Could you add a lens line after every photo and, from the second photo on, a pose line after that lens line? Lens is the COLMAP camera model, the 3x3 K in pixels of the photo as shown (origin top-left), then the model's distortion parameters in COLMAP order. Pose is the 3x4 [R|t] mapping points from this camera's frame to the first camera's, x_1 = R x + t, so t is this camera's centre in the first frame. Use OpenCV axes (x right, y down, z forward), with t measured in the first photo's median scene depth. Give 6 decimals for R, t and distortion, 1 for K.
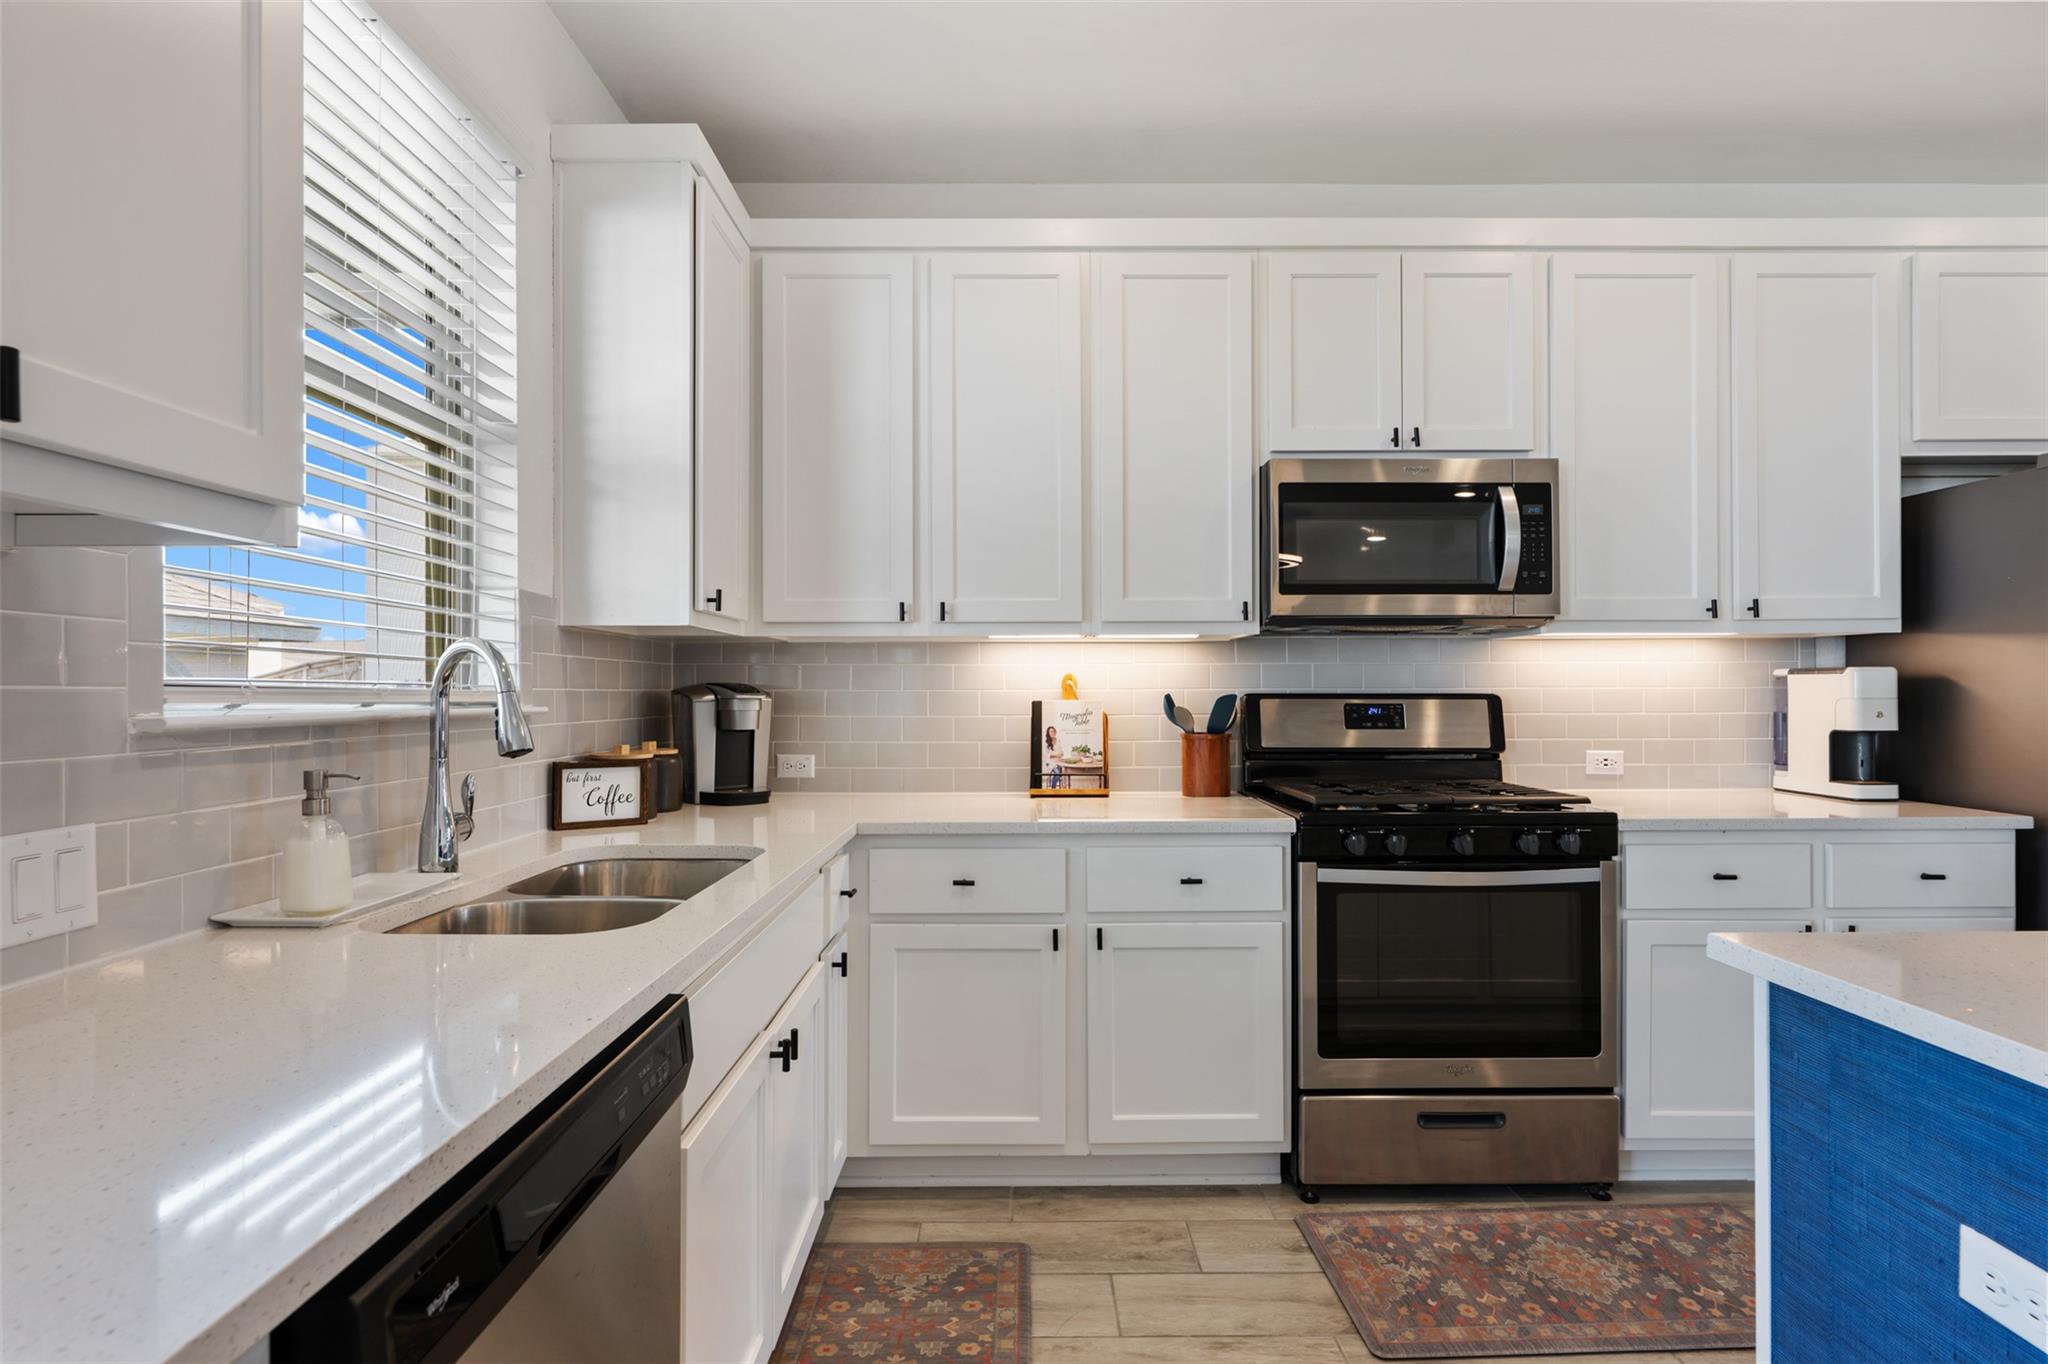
lens RADIAL K [[1036.8, 0, 1024.0], [0, 1036.8, 682.0], [0, 0, 1]] dist [-0.000891, -0.000050]
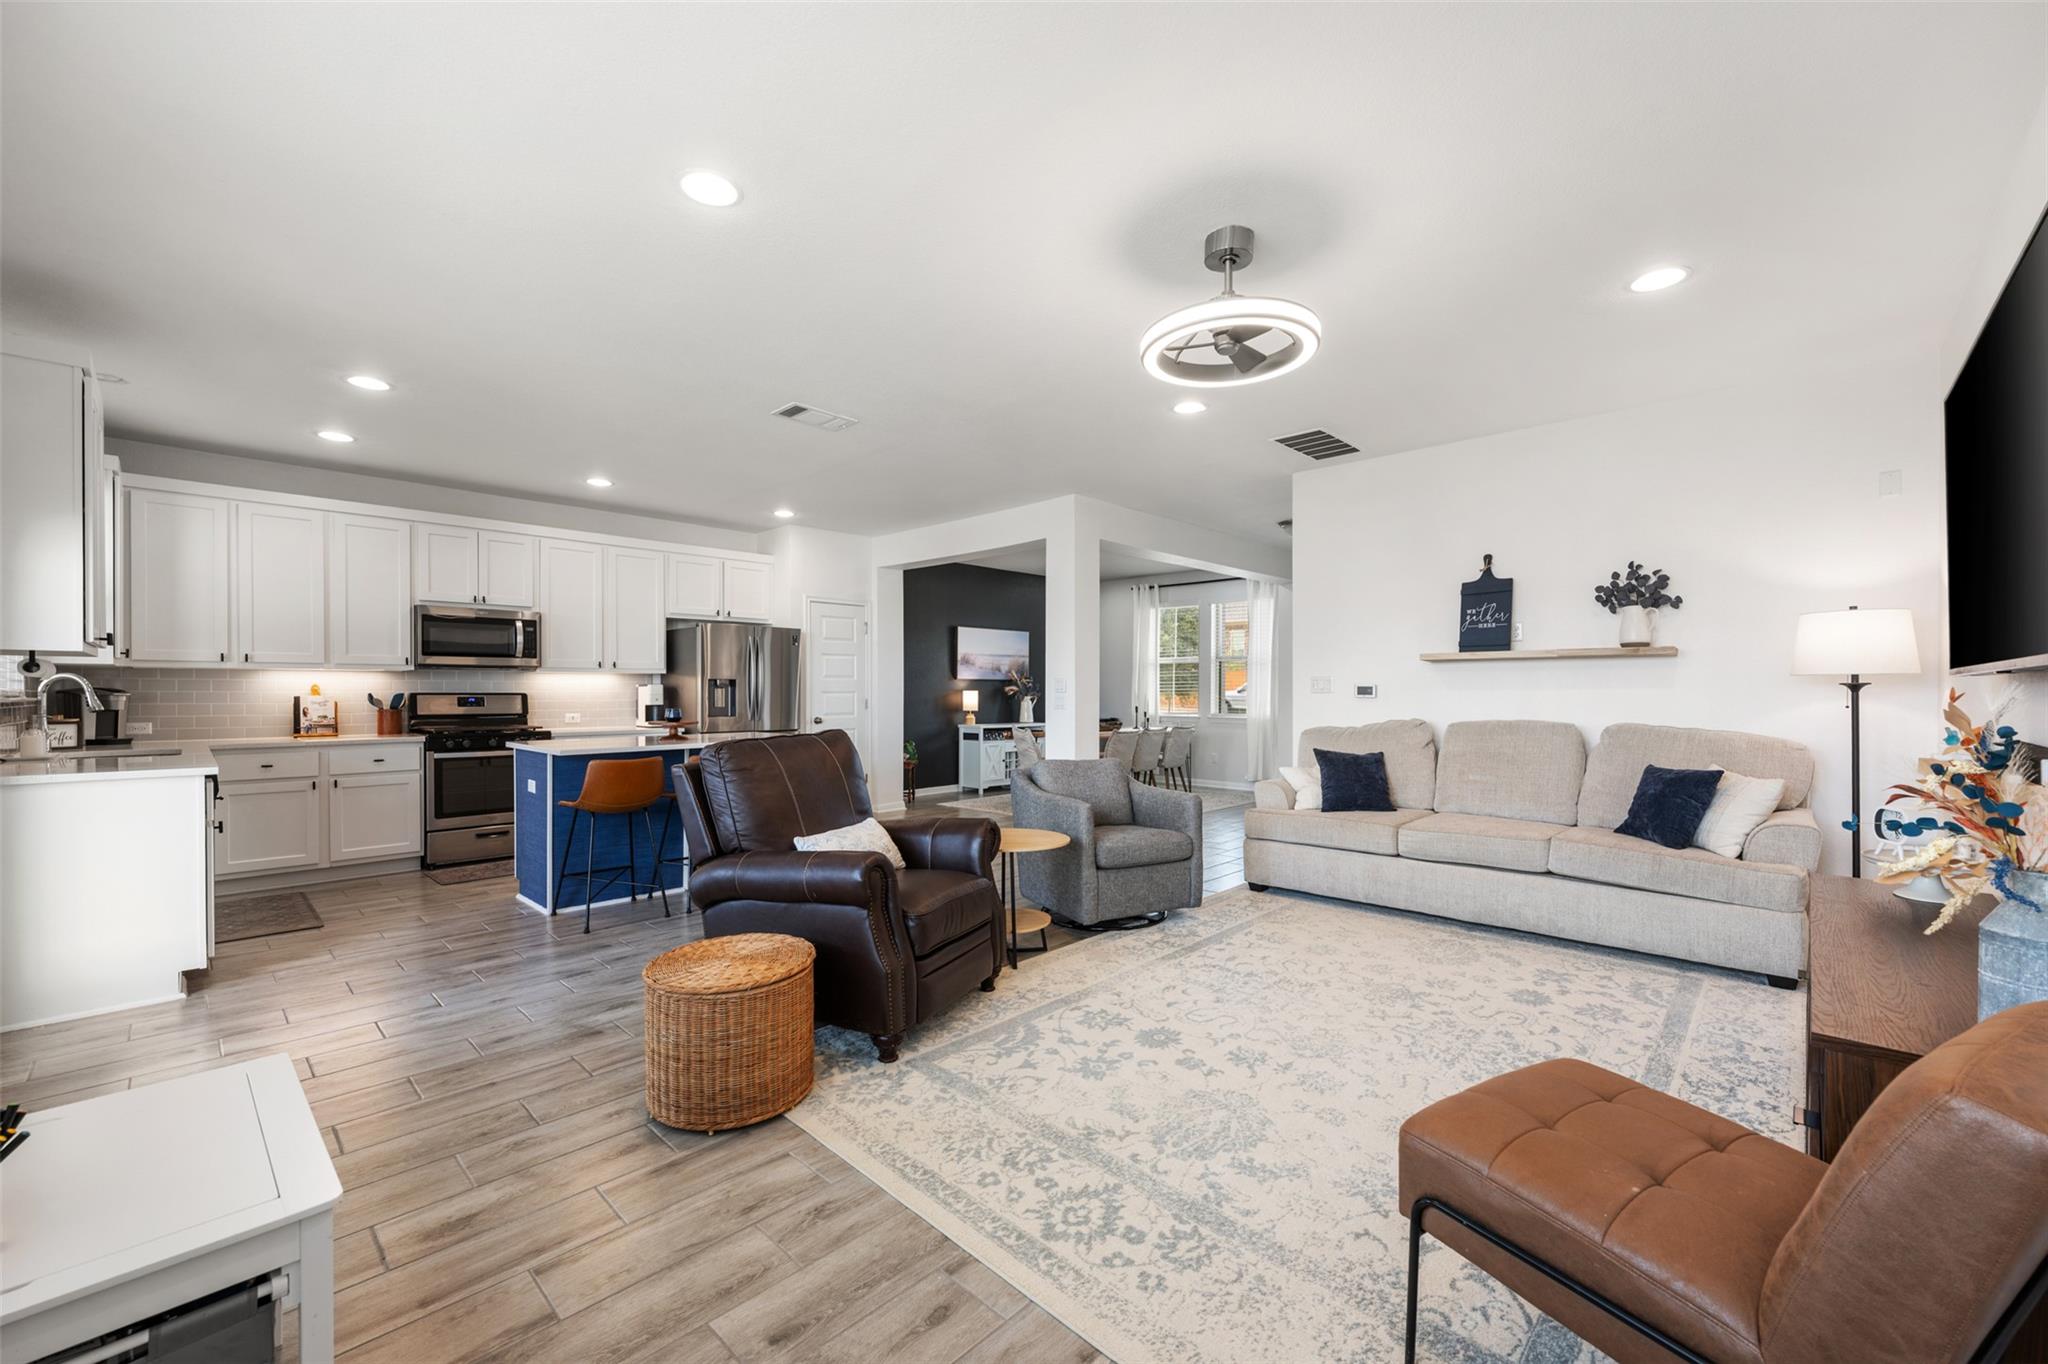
lens RADIAL K [[815.3, 0, 1023.8], [0, 815.3, 694.3], [0, 0, 1]] dist [-0.001192, -0.000161]
pose [[0.696223, -0.001215, 0.717824, -0.172998], [-0.004076, 0.999976, 0.005646, -0.002841], [-0.717814, -0.006857, 0.696201, -1.506868]]
